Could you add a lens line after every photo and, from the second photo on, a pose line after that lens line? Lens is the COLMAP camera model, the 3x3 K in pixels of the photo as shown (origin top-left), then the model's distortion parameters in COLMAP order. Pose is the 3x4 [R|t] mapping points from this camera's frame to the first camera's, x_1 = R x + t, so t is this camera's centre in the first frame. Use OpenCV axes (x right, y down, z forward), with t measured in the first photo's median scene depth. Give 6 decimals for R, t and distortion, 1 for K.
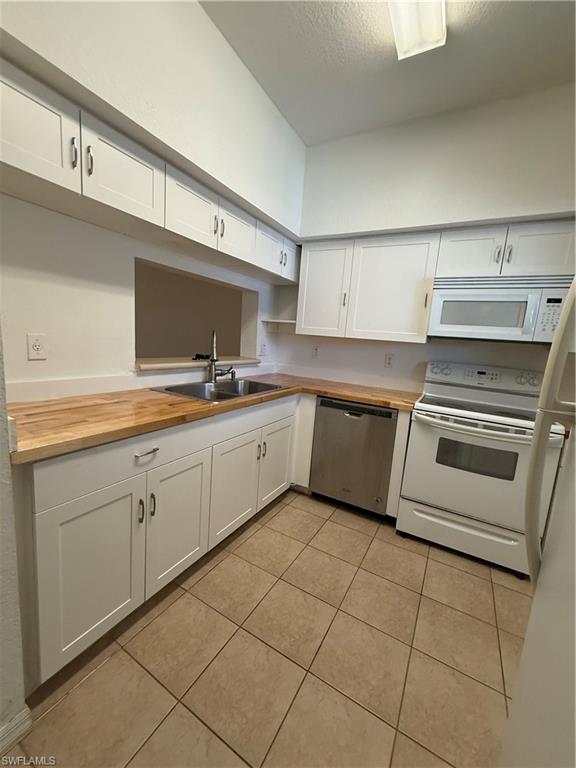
lens RADIAL K [[306.9, 0, 288.2], [0, 306.9, 382.1], [0, 0, 1]] dist [-0.000501, 0.000516]
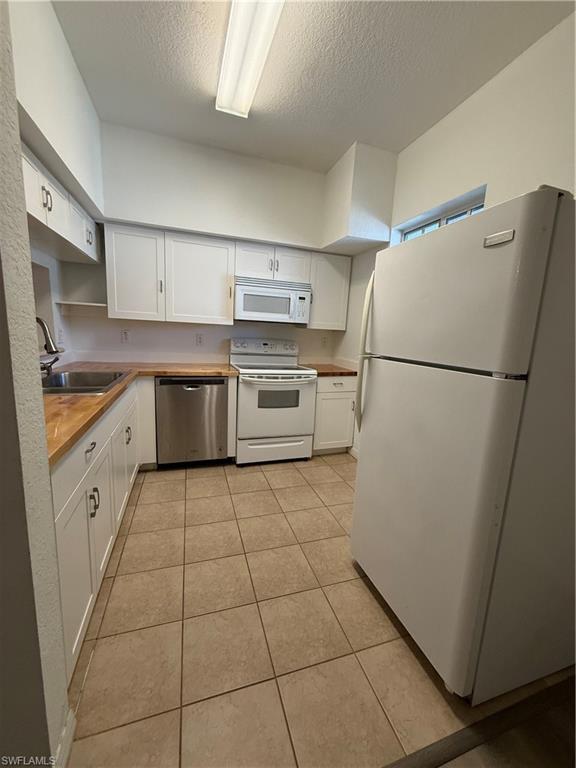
lens RADIAL K [[306.9, 0, 288.2], [0, 306.9, 382.1], [0, 0, 1]] dist [-0.000501, 0.000516]
pose [[0.676083, -0.162298, 0.718729, -0.404381], [0.107264, 0.986727, 0.121916, -0.019575], [-0.728976, -0.005332, 0.684519, -0.091732]]
